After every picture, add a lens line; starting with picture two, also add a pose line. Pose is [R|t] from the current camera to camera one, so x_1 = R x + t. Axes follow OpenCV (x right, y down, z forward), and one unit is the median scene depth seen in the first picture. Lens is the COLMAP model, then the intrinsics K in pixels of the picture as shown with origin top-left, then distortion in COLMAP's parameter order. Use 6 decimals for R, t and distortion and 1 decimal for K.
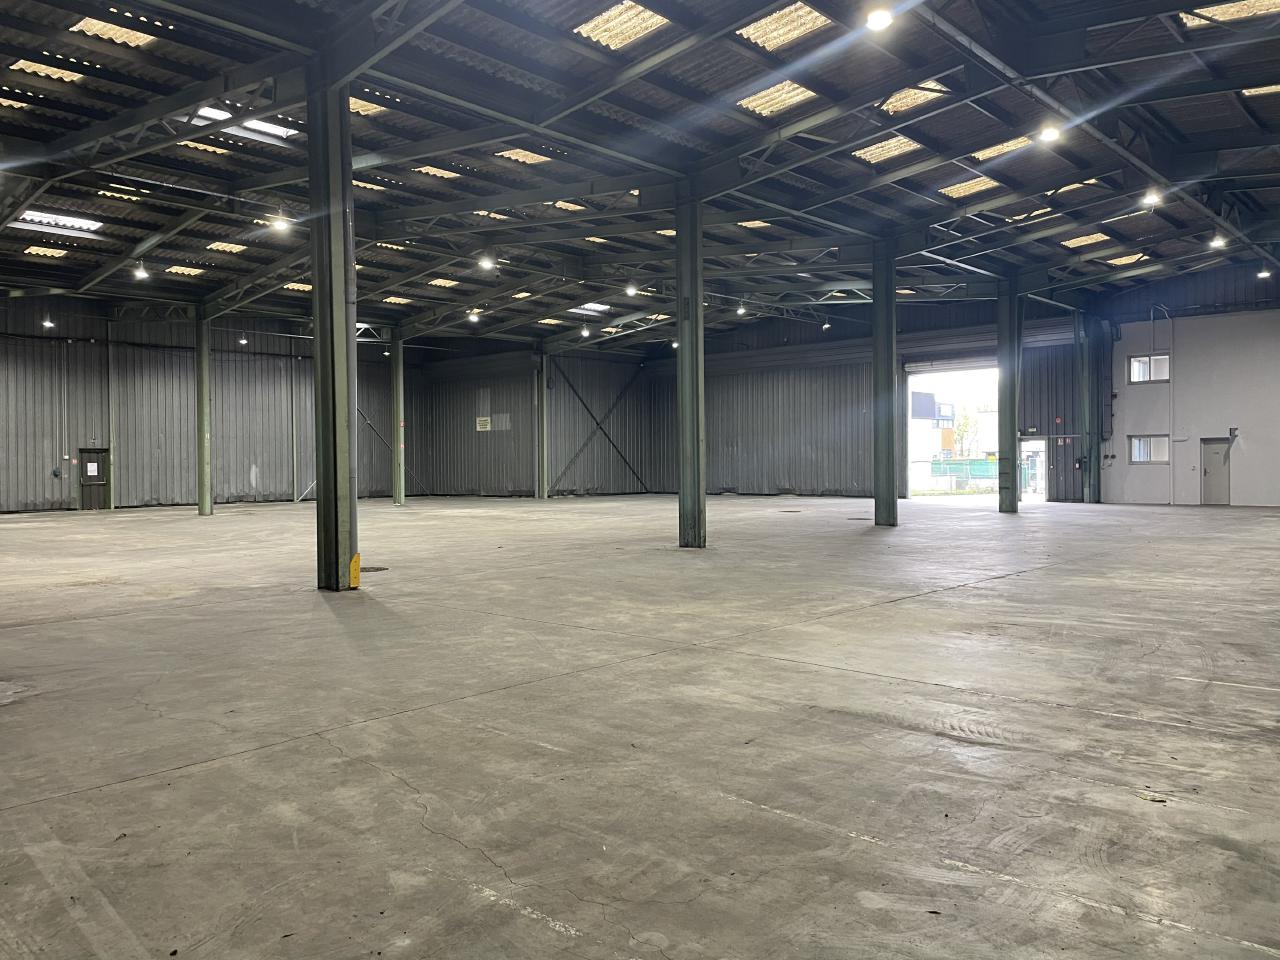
lens RADIAL K [[937.4, 0, 641.4], [0, 937.4, 477.8], [0, 0, 1]] dist [0.006099, 0.001903]
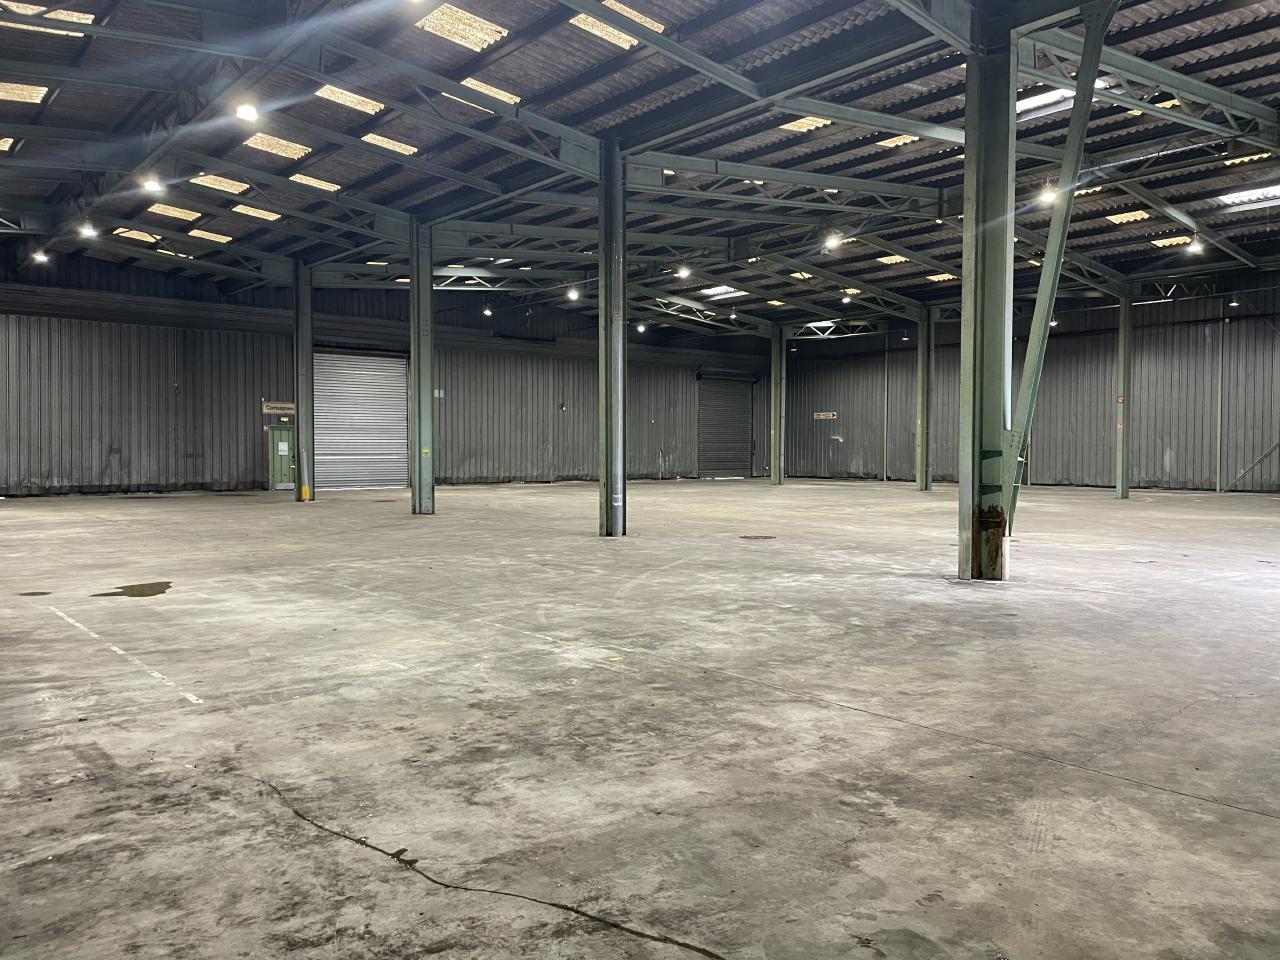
lens RADIAL K [[937.4, 0, 641.4], [0, 937.4, 477.8], [0, 0, 1]] dist [0.006099, 0.001903]
pose [[-0.094865, 0.037660, -0.994778, 0.622705], [-0.011573, 0.999175, 0.038931, -0.016173], [0.995423, 0.015206, -0.094351, 0.676483]]
